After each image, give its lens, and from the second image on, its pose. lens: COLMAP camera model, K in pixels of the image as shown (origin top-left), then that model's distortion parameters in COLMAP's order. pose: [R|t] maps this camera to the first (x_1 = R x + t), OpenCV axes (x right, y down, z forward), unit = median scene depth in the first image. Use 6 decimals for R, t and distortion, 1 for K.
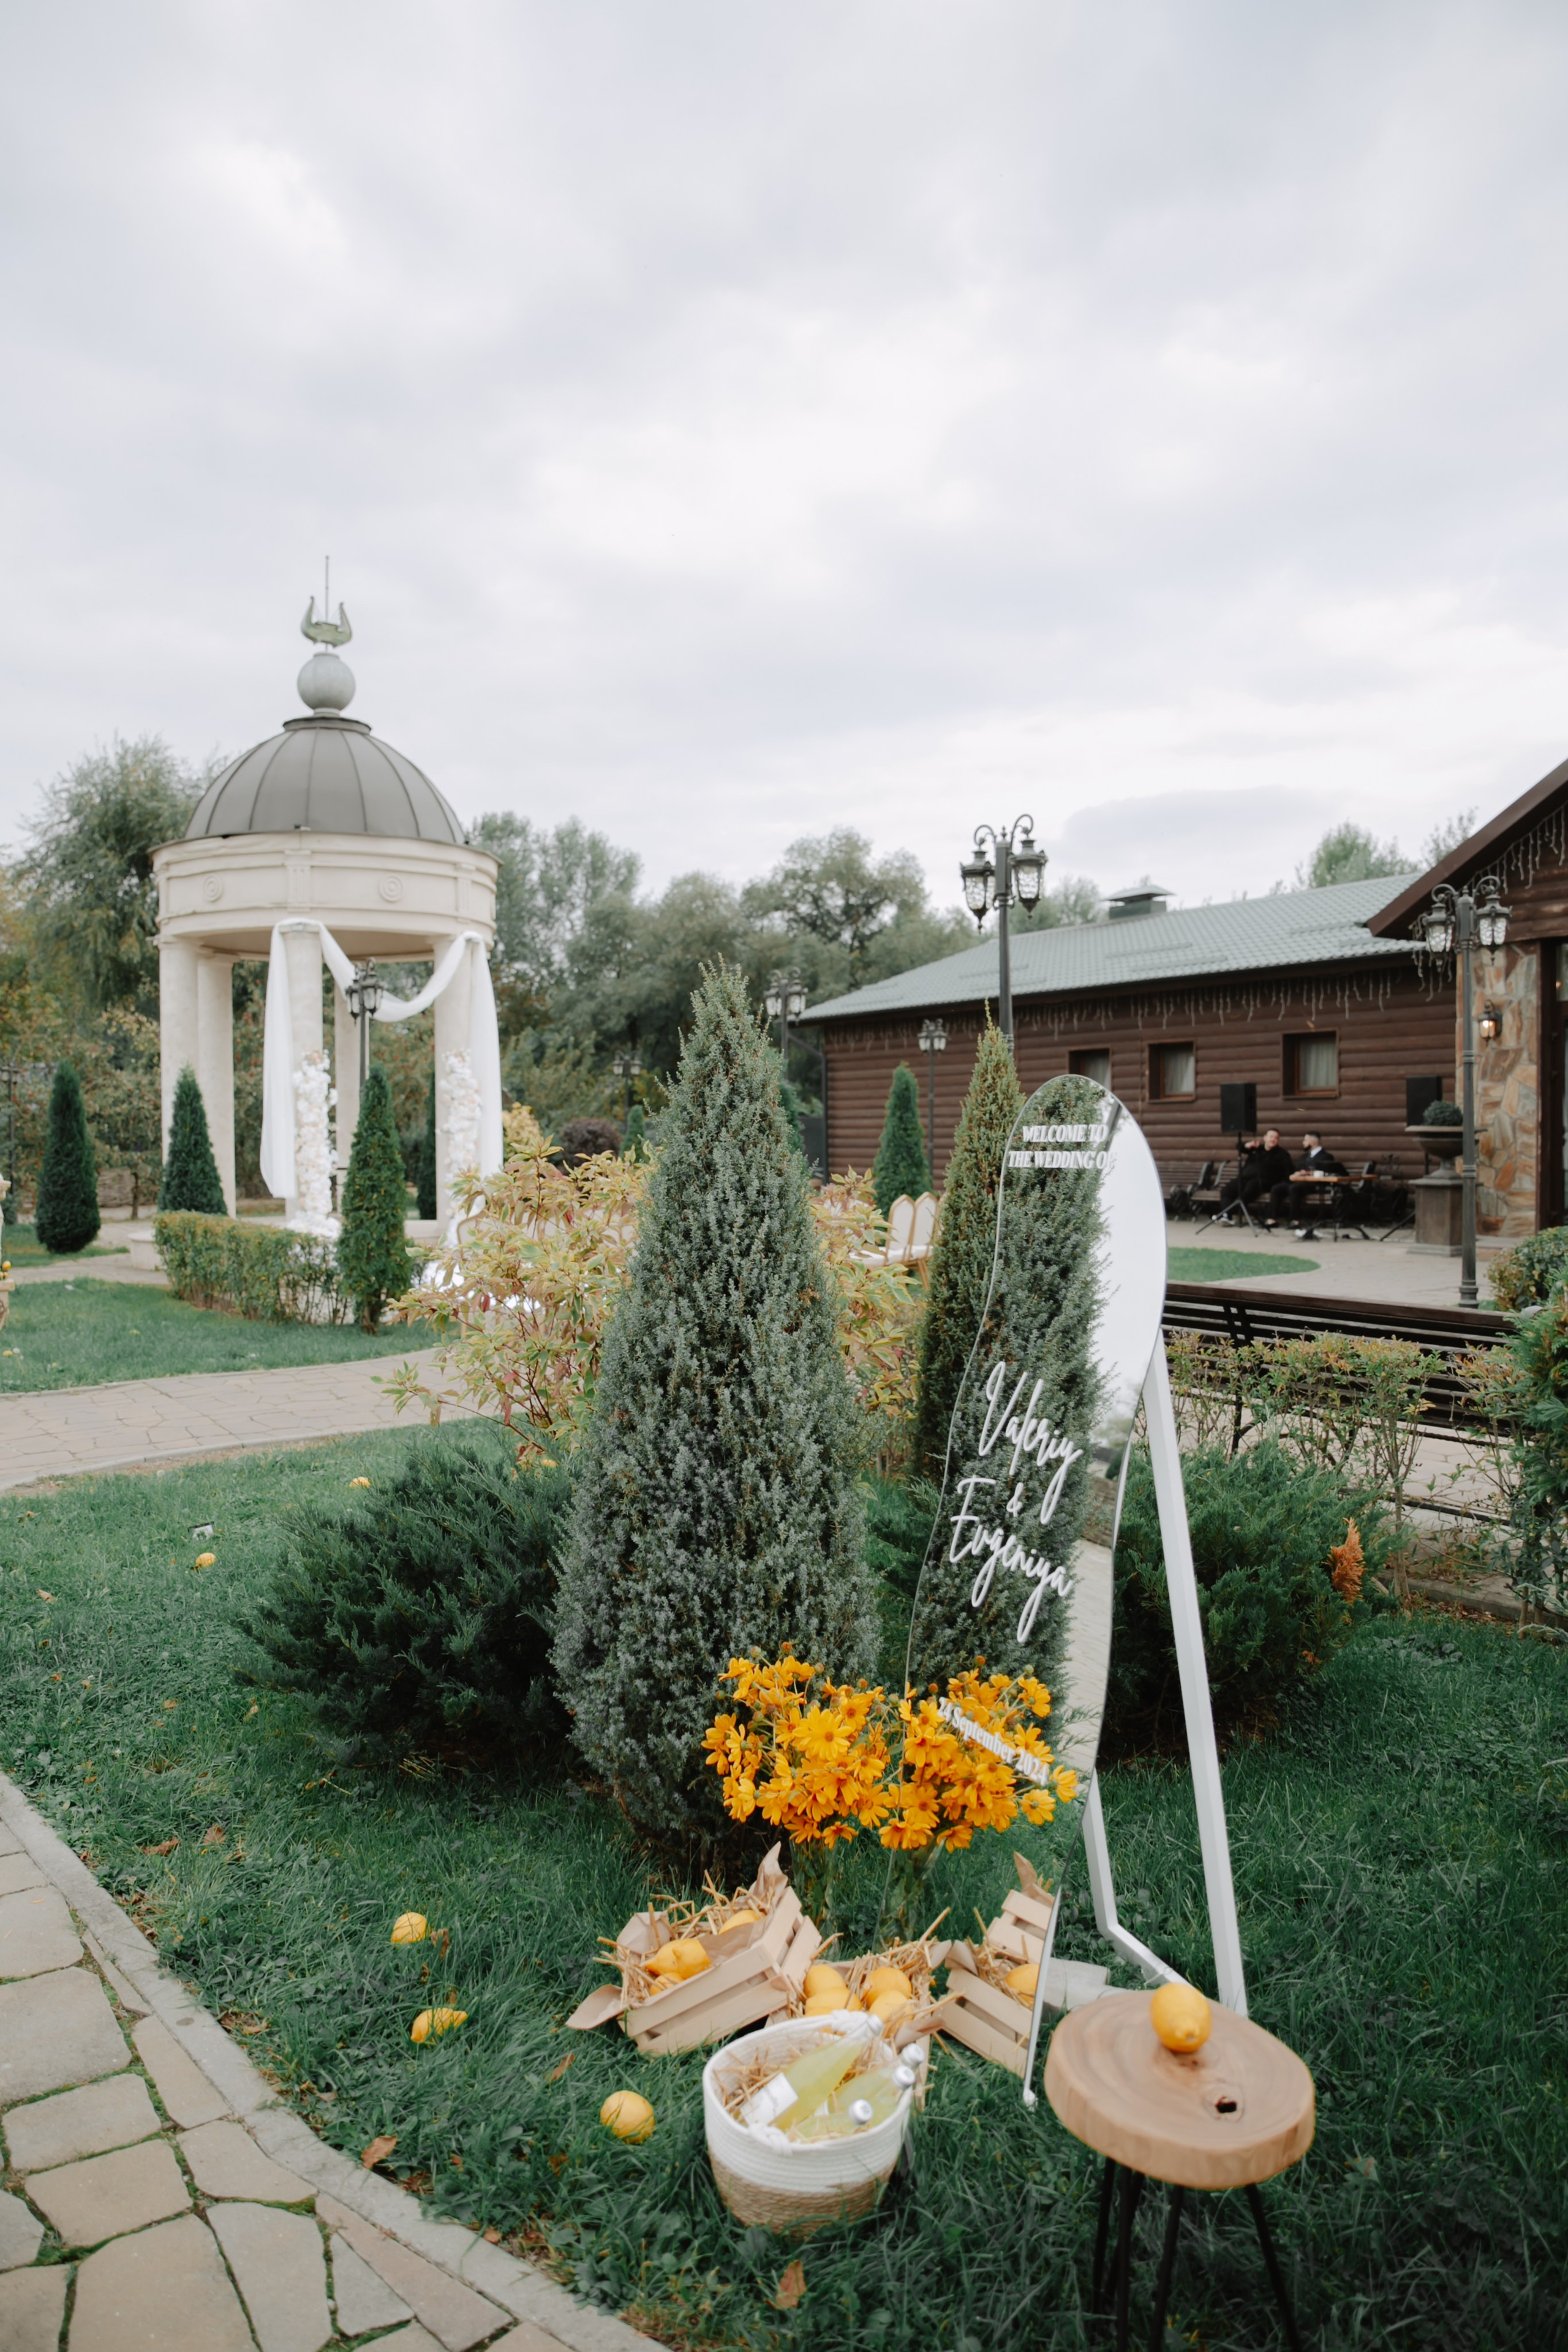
lens RADIAL K [[1708.2, 0, 764.7], [0, 1708.2, 1199.0], [0, 0, 1]] dist [-0.089530, 0.058395]
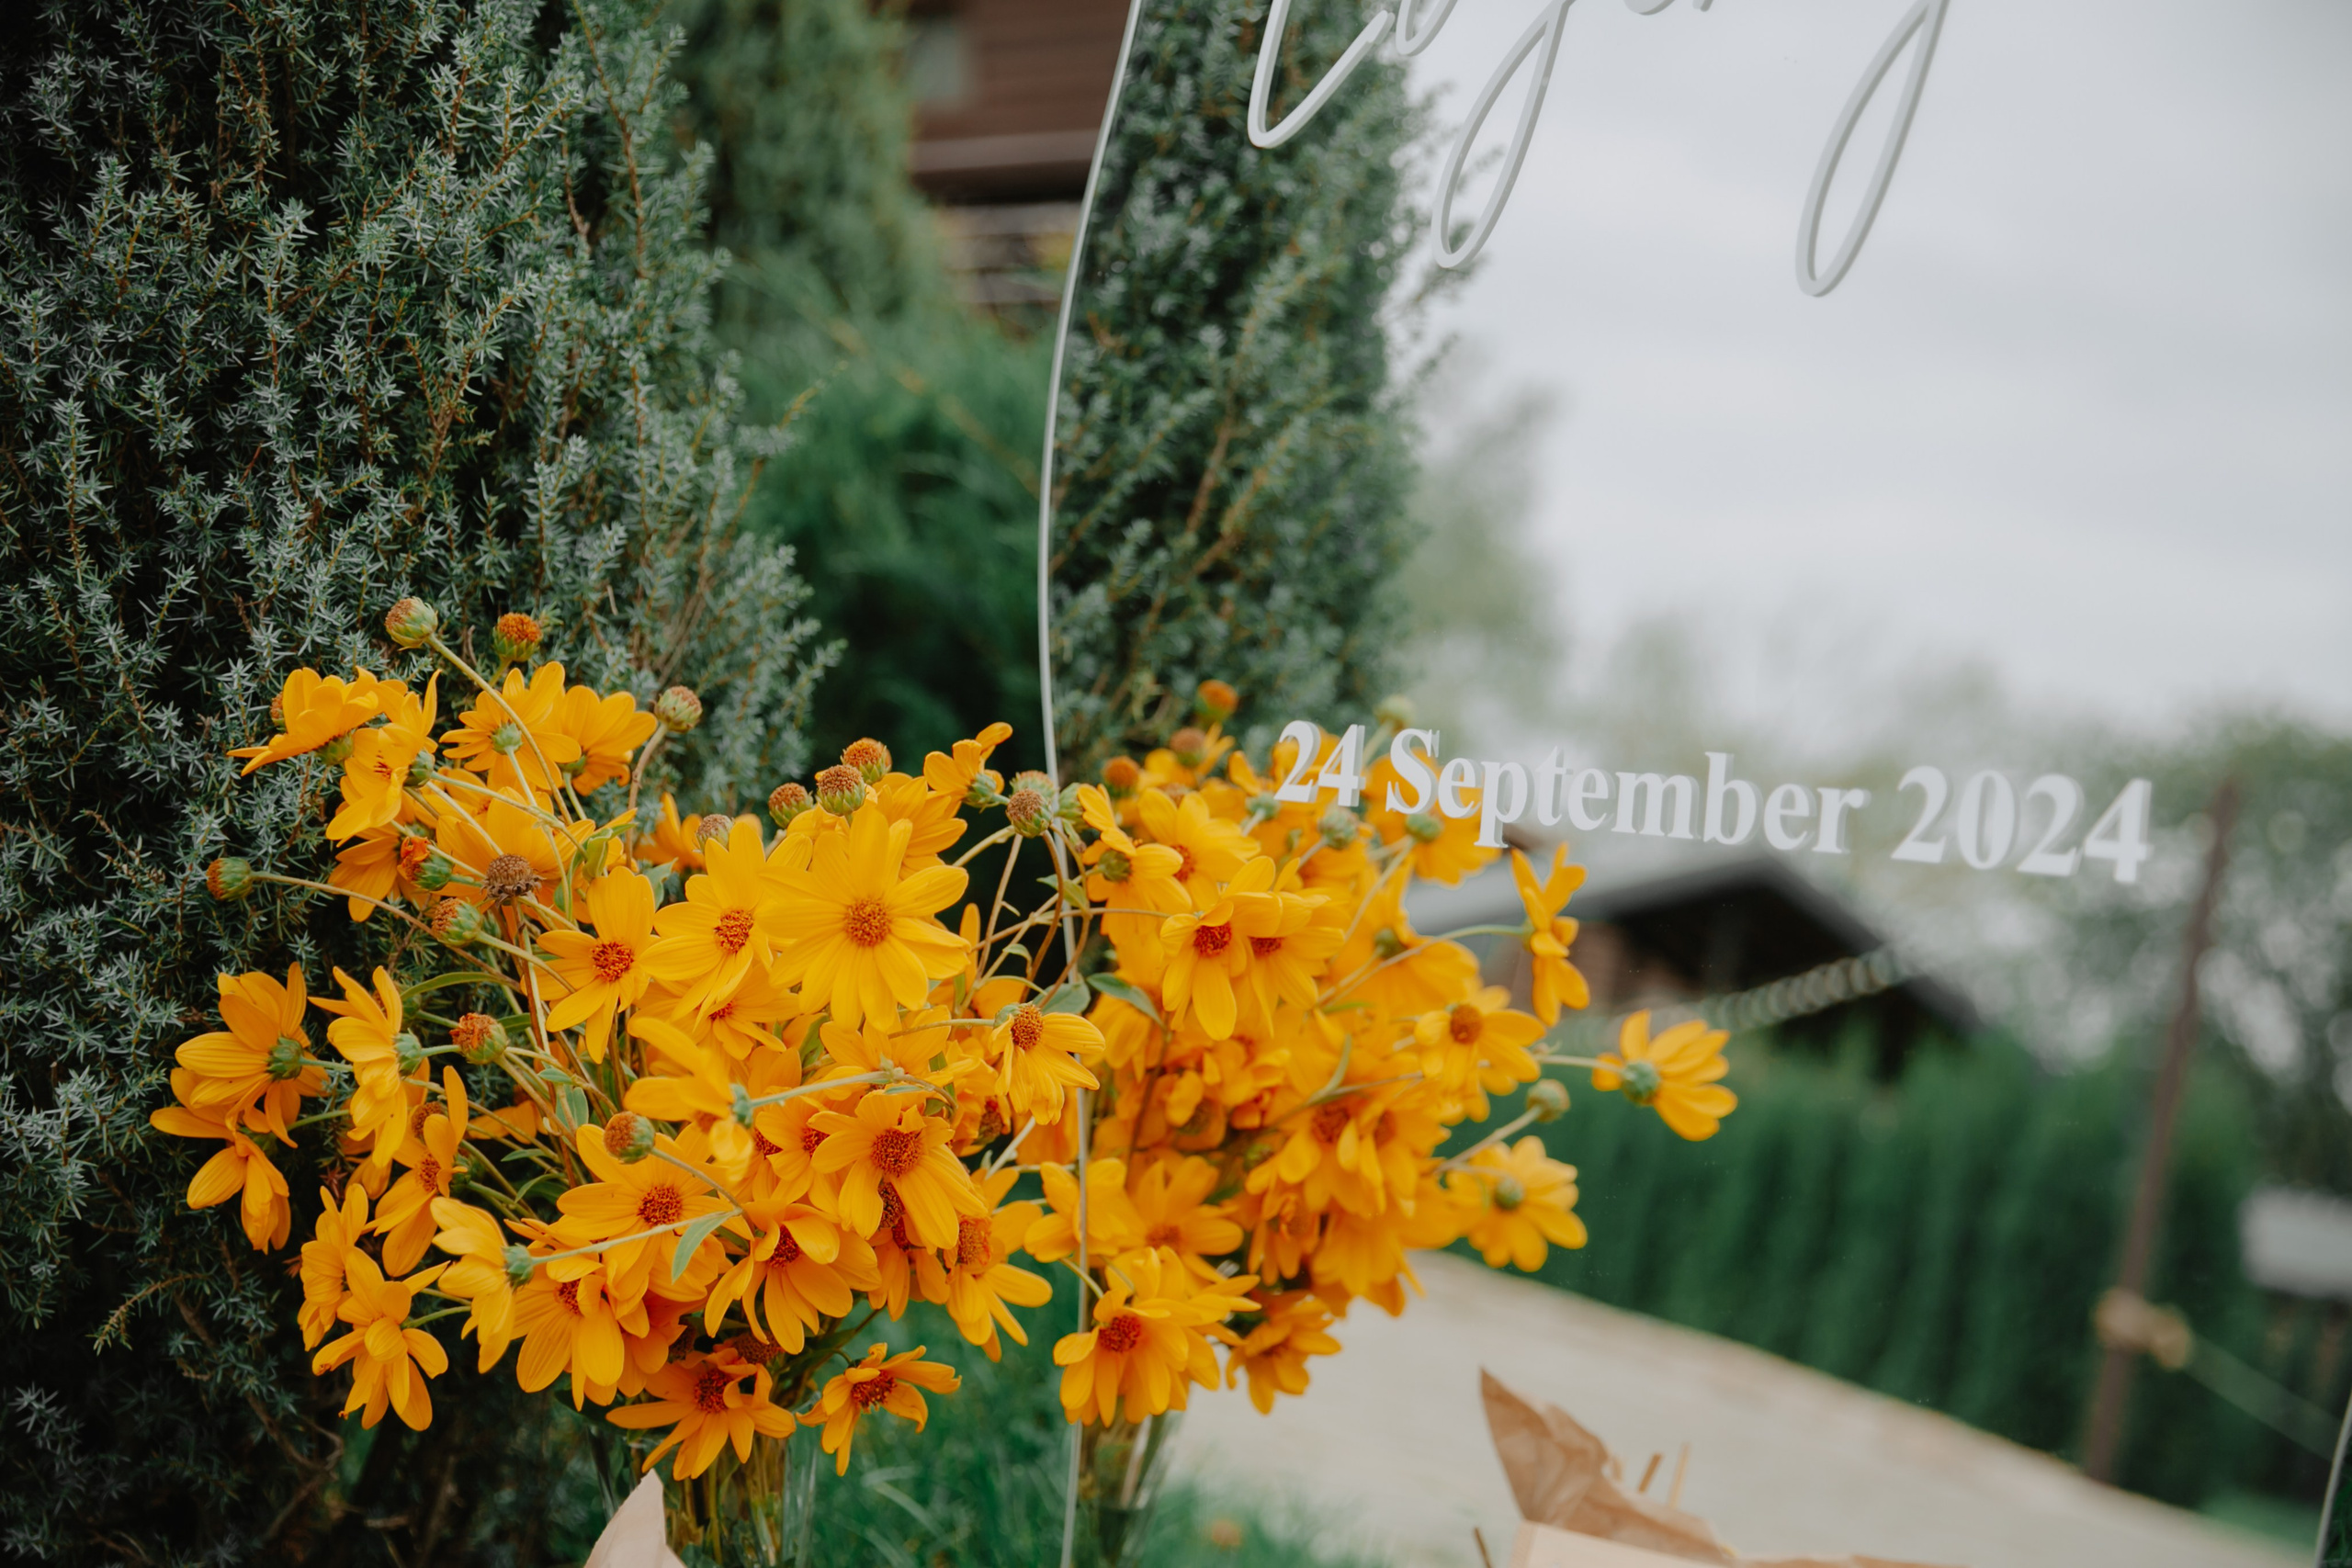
lens RADIAL K [[3202.7, 0, 1173.5], [0, 3202.7, 804.2], [0, 0, 1]] dist [0.067891, 0.000000]
pose [[0.907790, -0.089443, 0.409777, -0.081597], [0.046242, 0.992385, 0.114169, 0.238907], [-0.416868, -0.084693, 0.905013, 0.577833]]
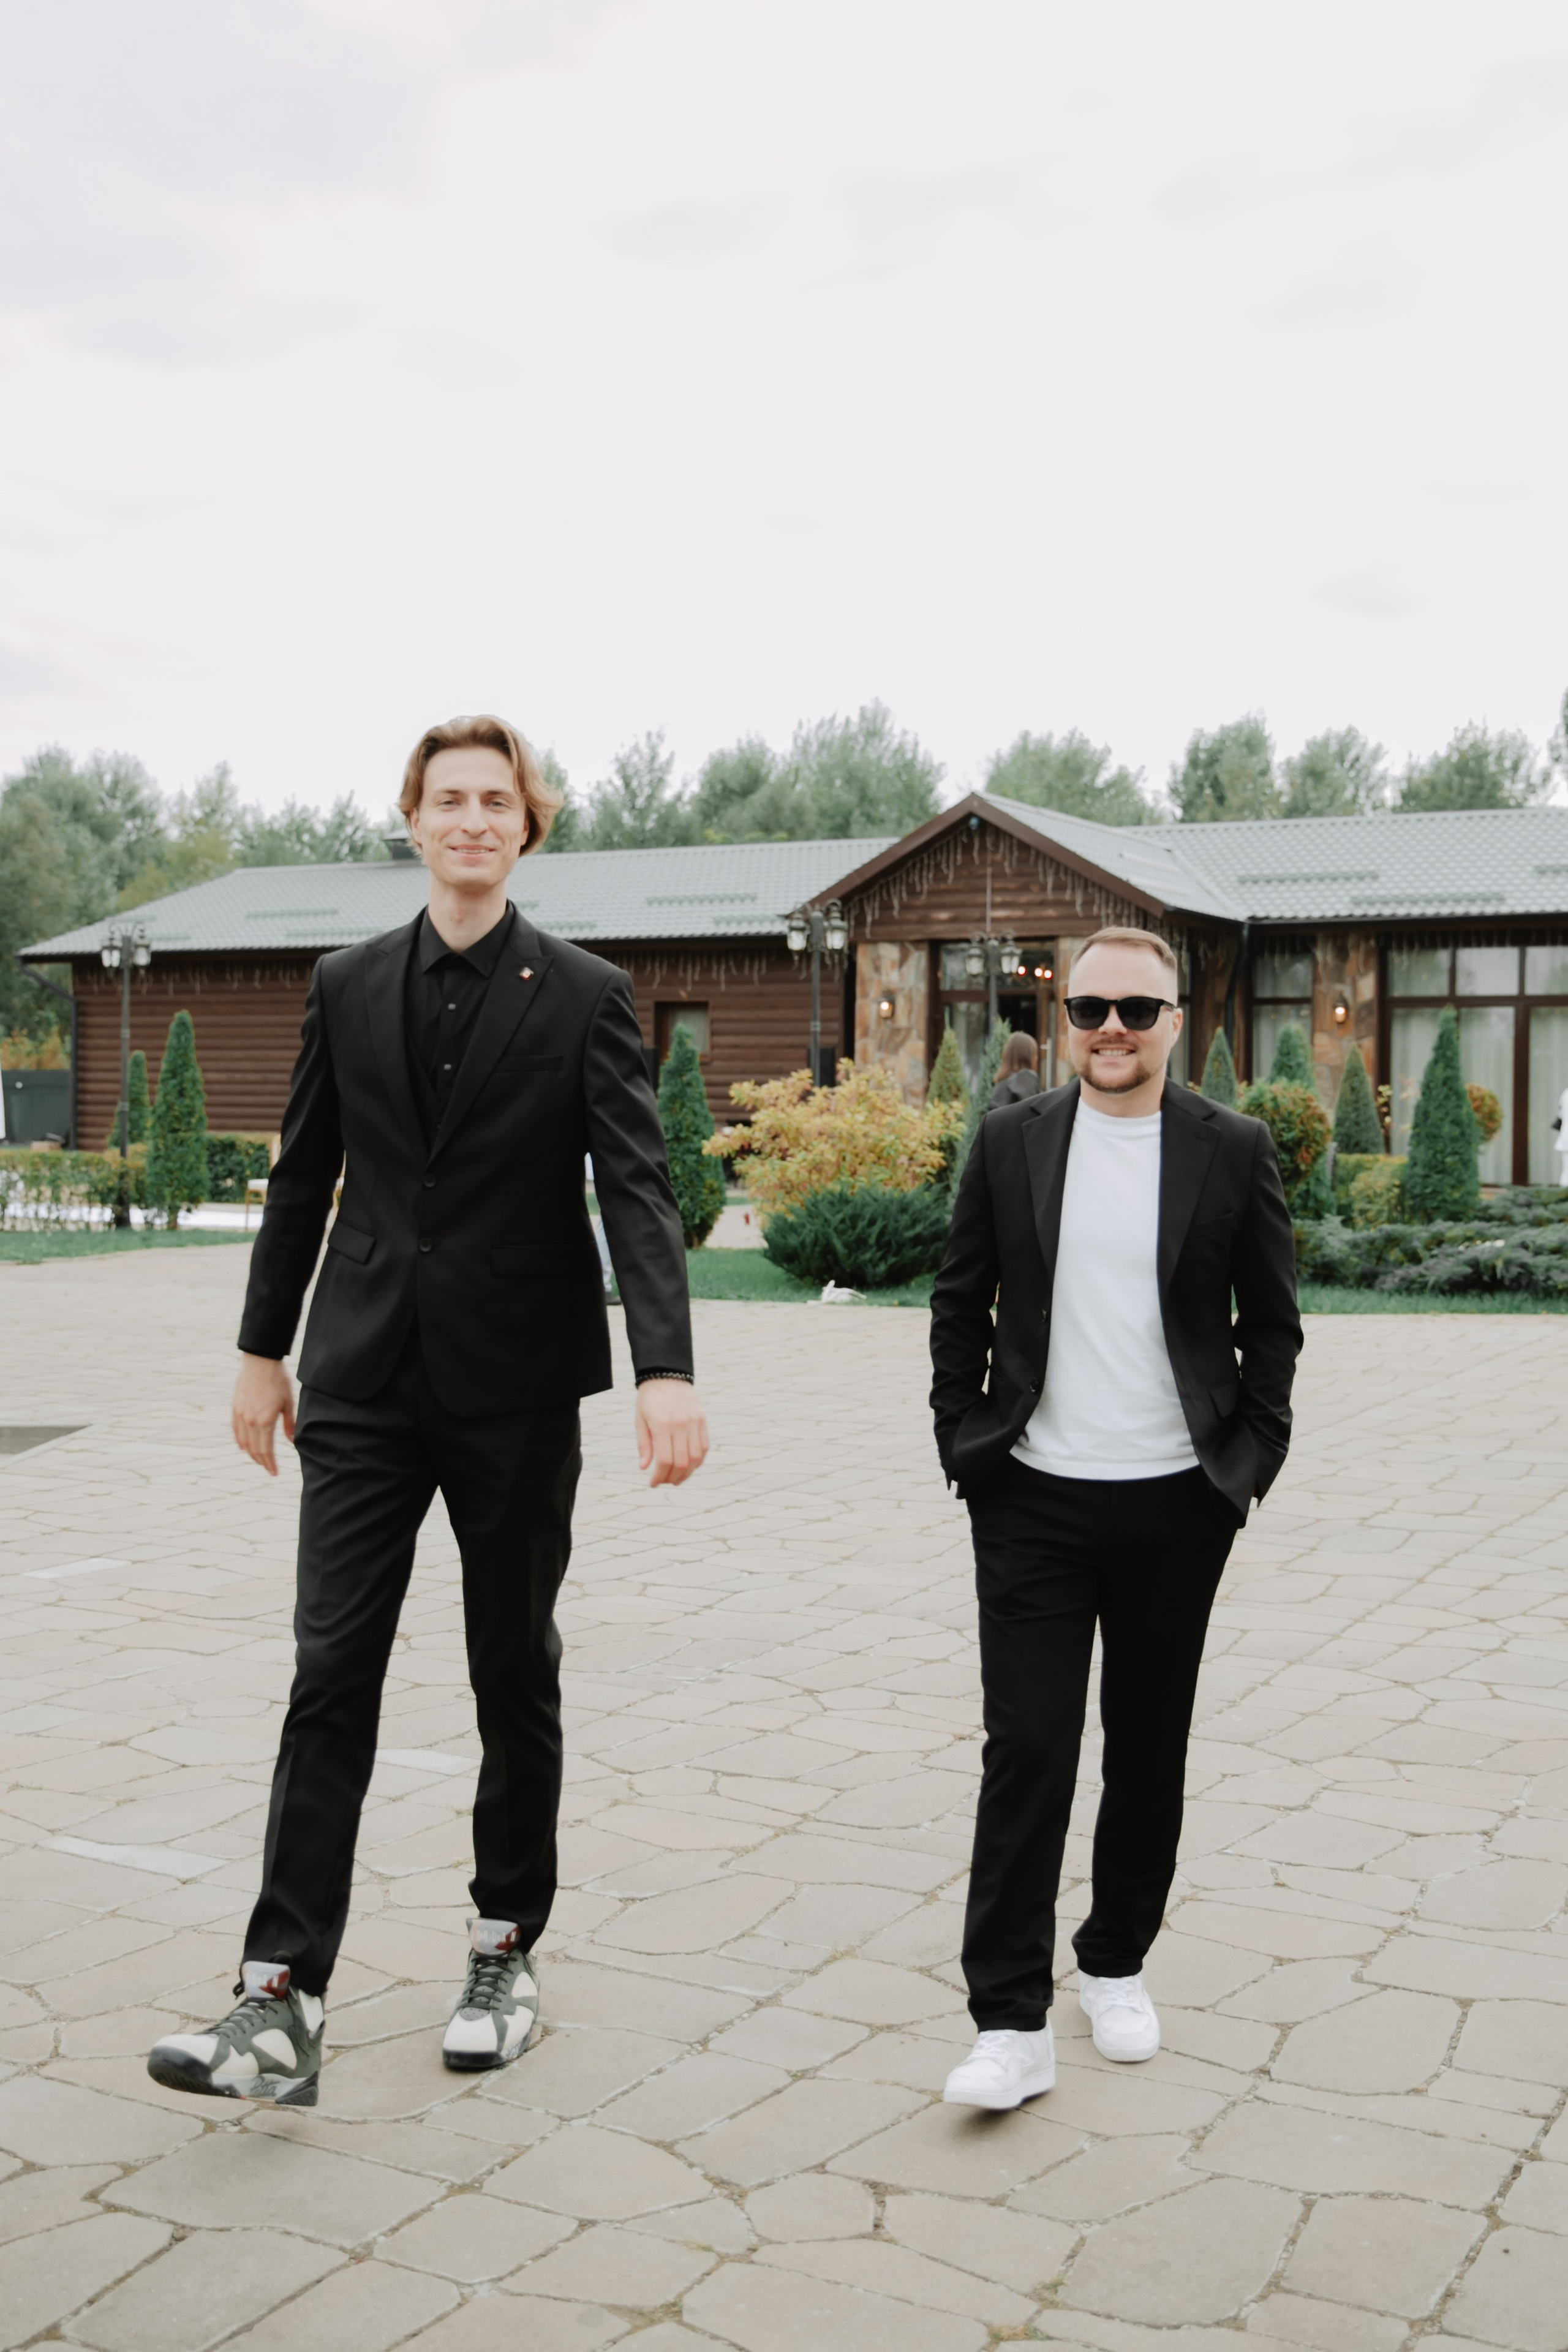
lens RADIAL K [[2823.9, 0, 780.2], [0, 2823.9, 1168.3], [0, 0, 1]] dist [-0.106811, 0.000000]
pose [[0.868820, 0.011739, 0.494989, -3.255700], [-0.001966, 0.999793, -0.020261, 0.275505], [-0.495125, 0.016630, 0.868663, -3.687233]]
